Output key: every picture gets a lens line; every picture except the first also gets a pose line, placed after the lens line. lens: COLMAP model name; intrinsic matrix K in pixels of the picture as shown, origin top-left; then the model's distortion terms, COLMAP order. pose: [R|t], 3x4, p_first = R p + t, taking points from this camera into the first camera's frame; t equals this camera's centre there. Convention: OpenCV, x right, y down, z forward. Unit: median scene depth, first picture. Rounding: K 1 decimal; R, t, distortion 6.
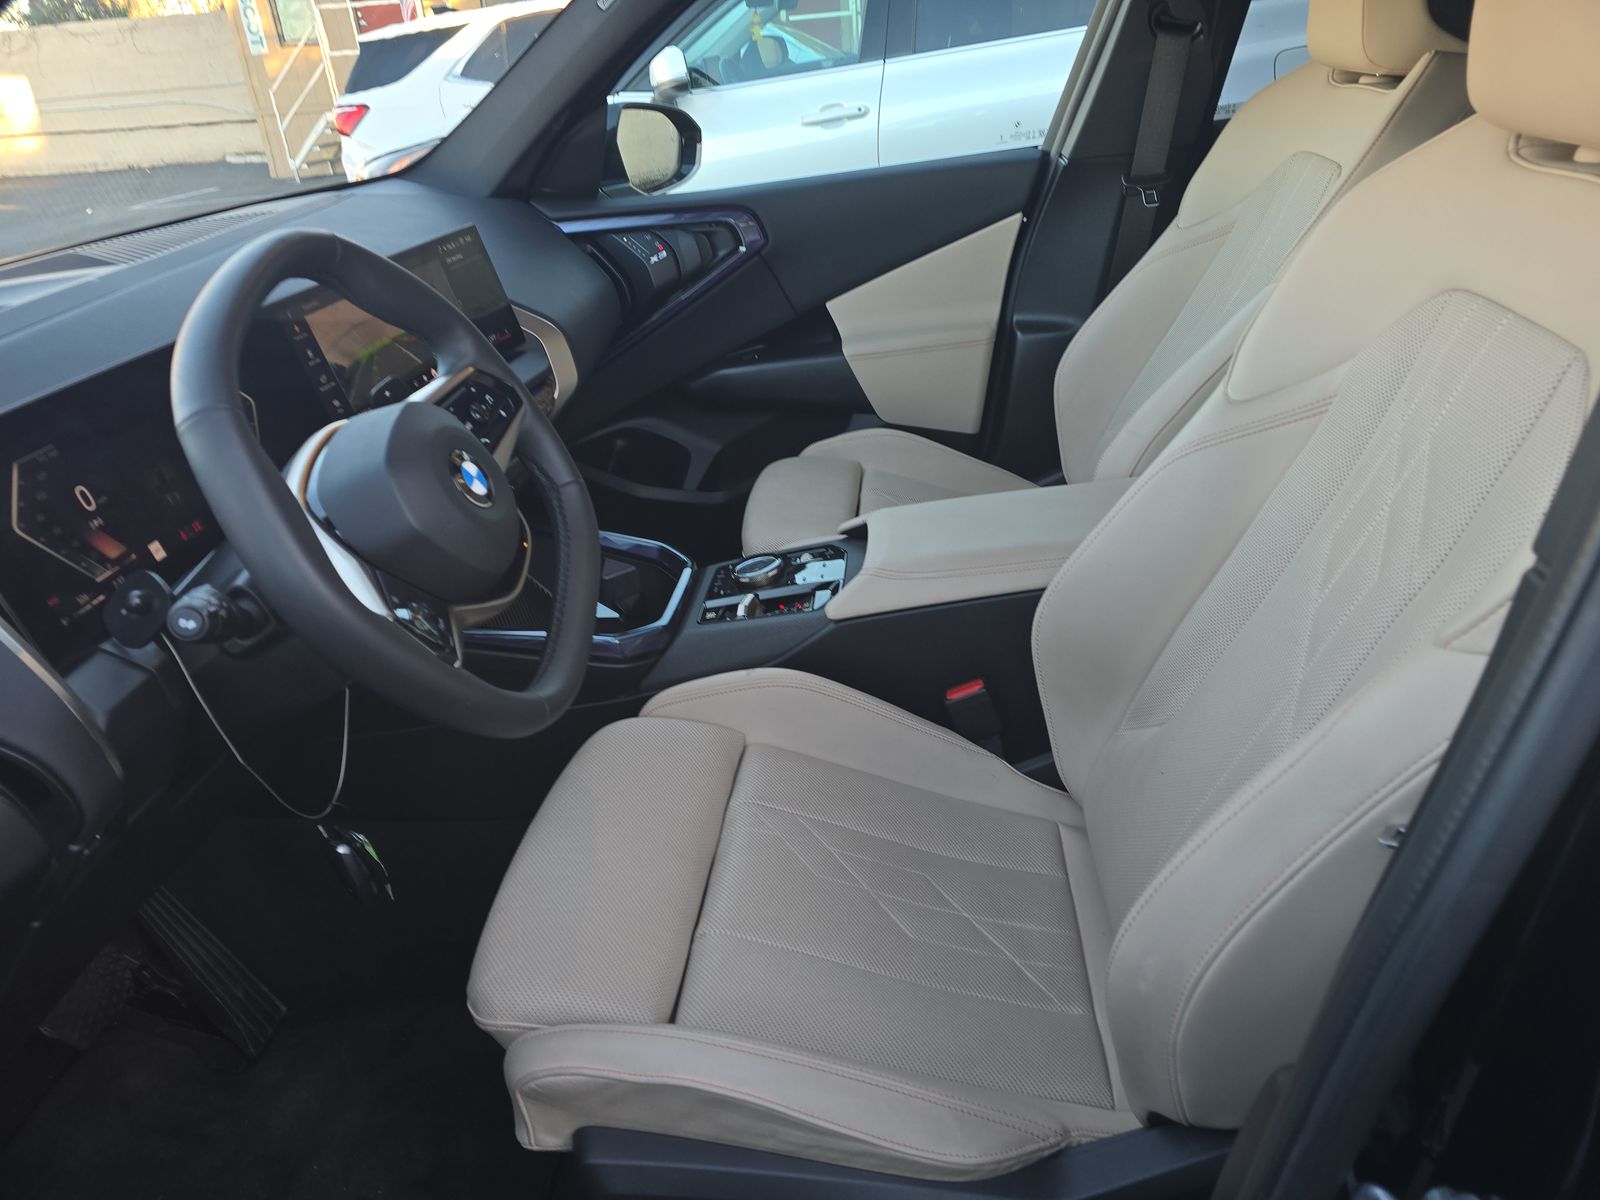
lens RADIAL K [[1069.8, 0, 812.9], [0, 1069.8, 634.1], [0, 0, 1]] dist [0.003966, -0.009452]
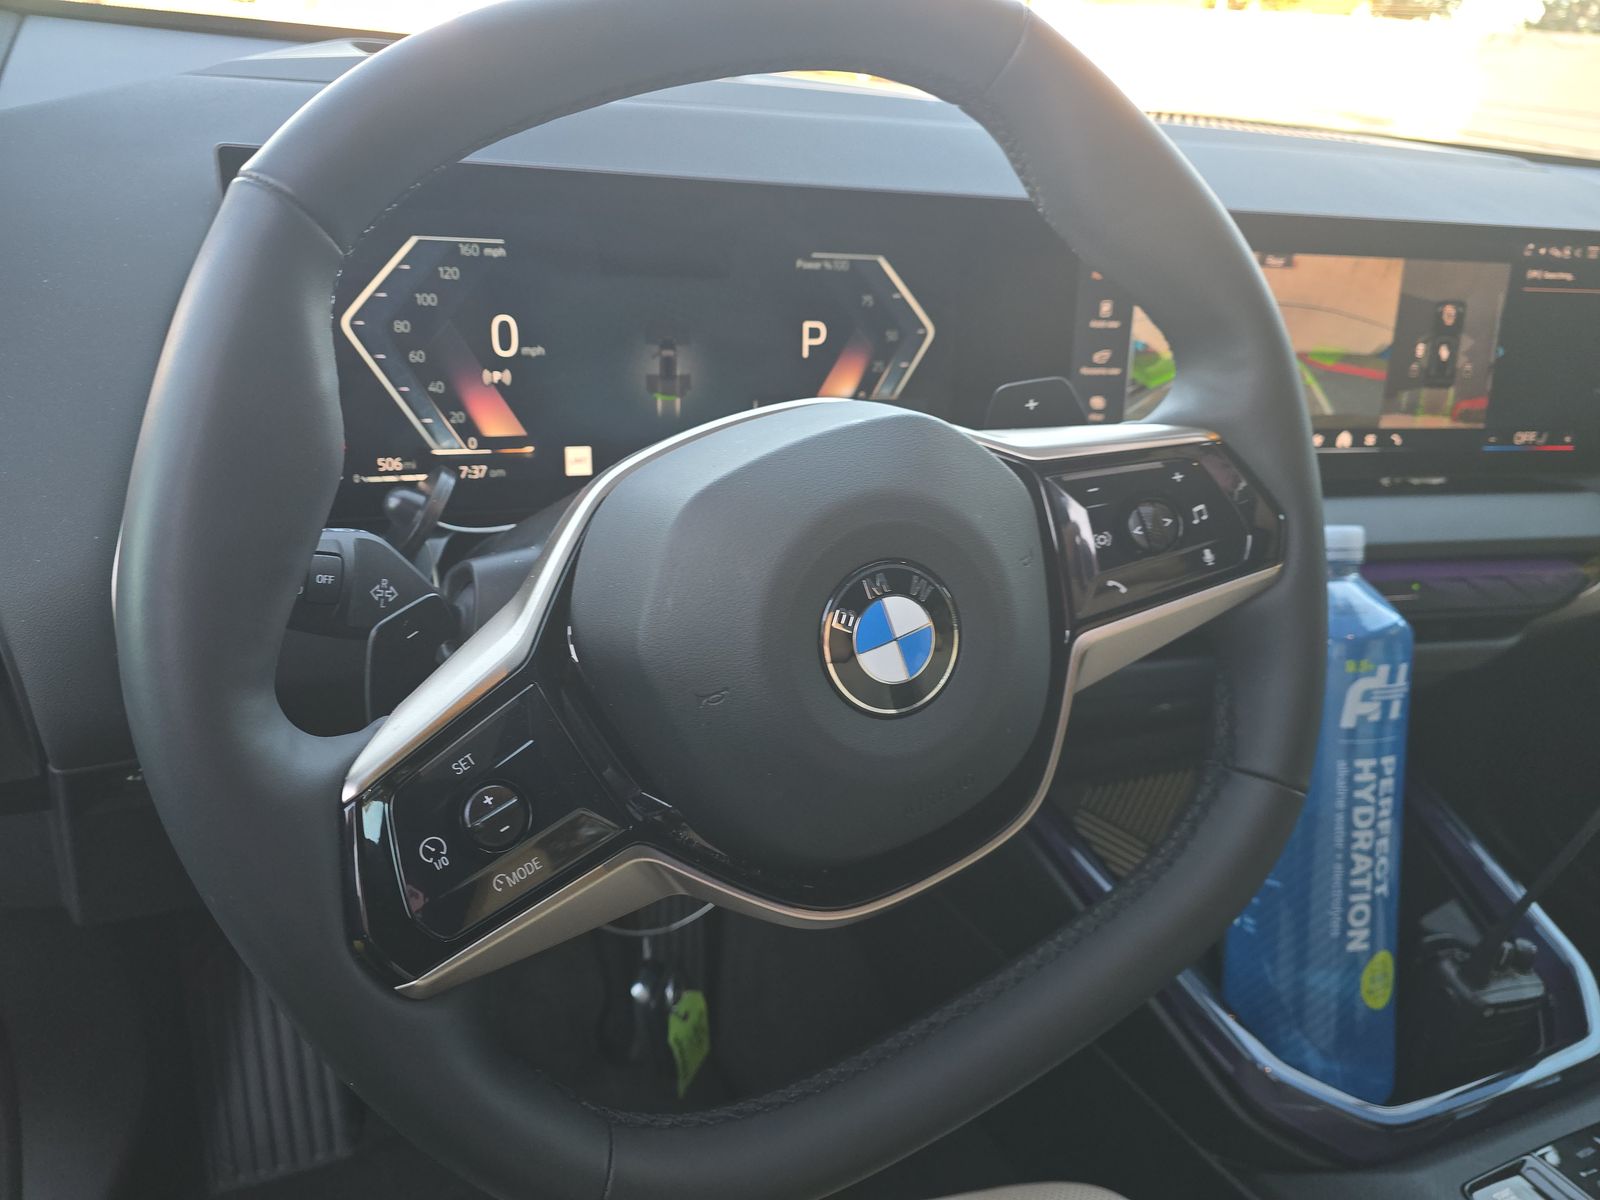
lens RADIAL K [[1069.8, 0, 812.9], [0, 1069.8, 634.1], [0, 0, 1]] dist [0.003966, -0.009452]
pose [[0.446846, 0.535692, -0.716493, -0.044827], [-0.549784, 0.796247, 0.252444, -0.201371], [0.705738, 0.281113, 0.650315, 0.629706]]
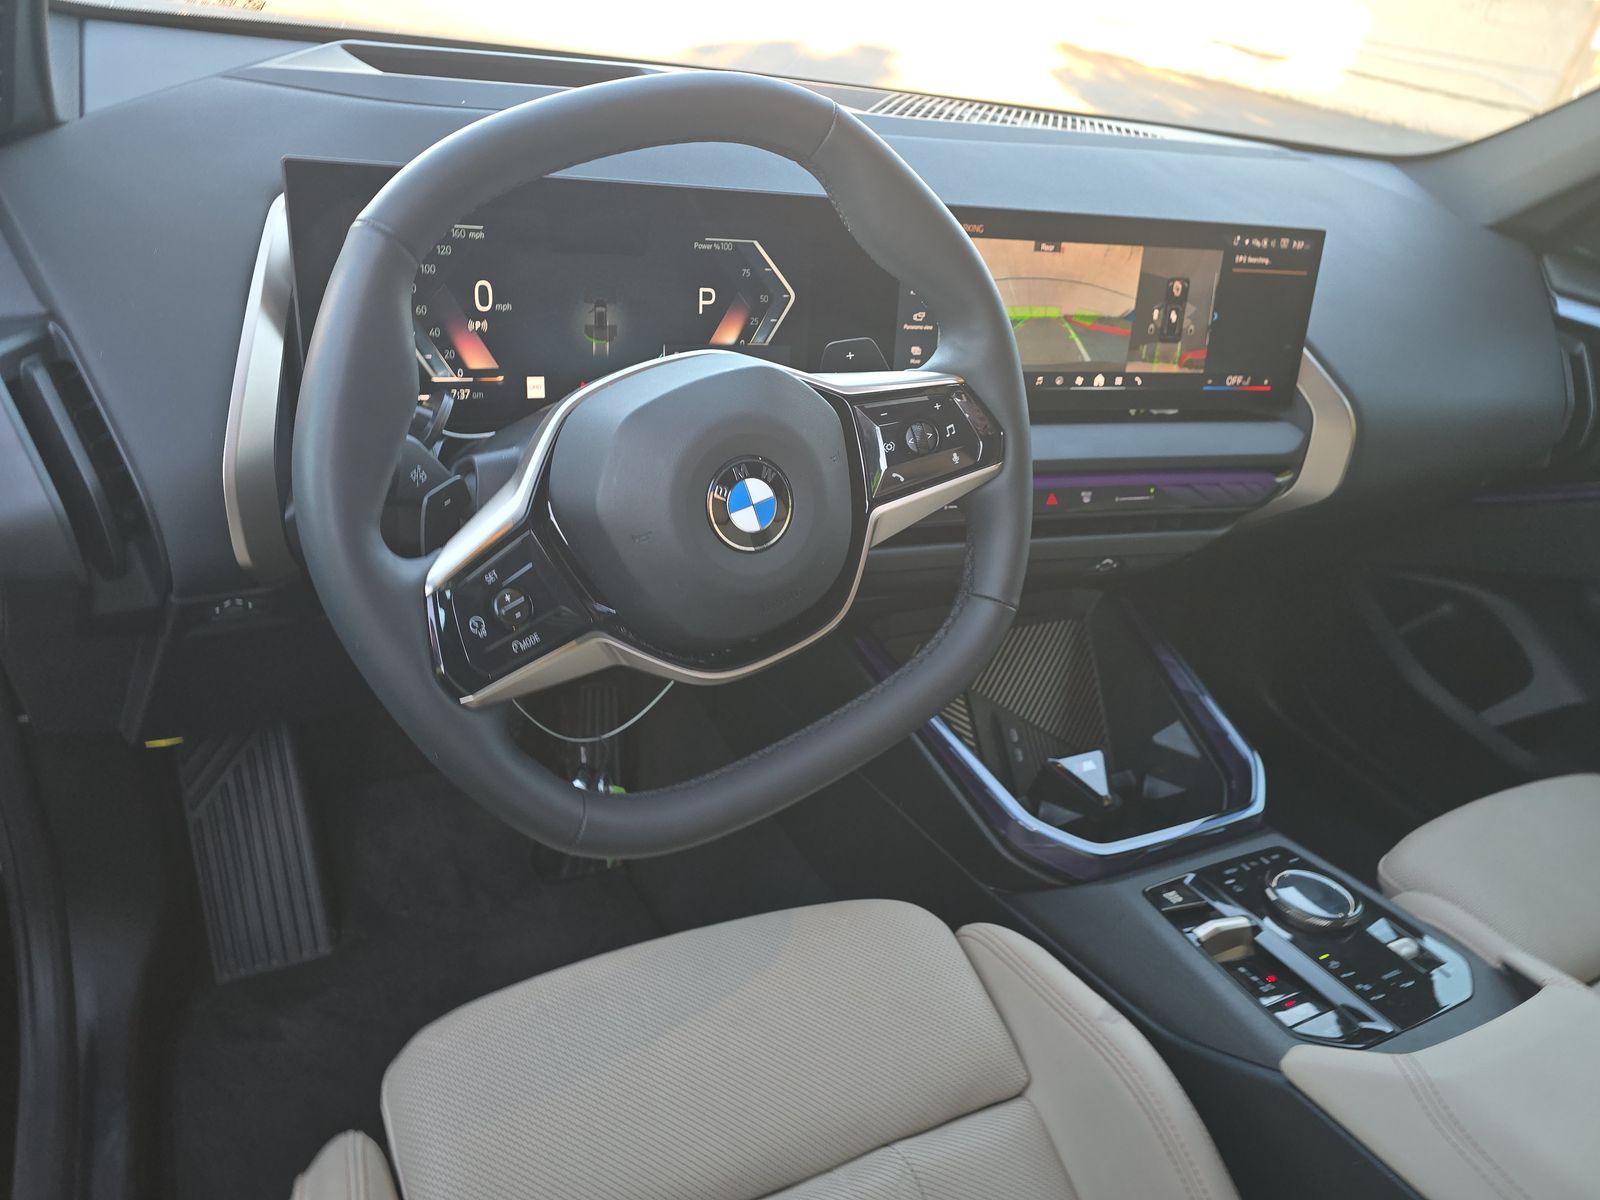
lens RADIAL K [[1069.8, 0, 812.9], [0, 1069.8, 634.1], [0, 0, 1]] dist [0.003966, -0.009452]
pose [[0.506274, 0.587198, -0.631573, 0.141522], [-0.574435, 0.775865, 0.260880, -0.242328], [0.643203, 0.230721, 0.730108, 0.490014]]
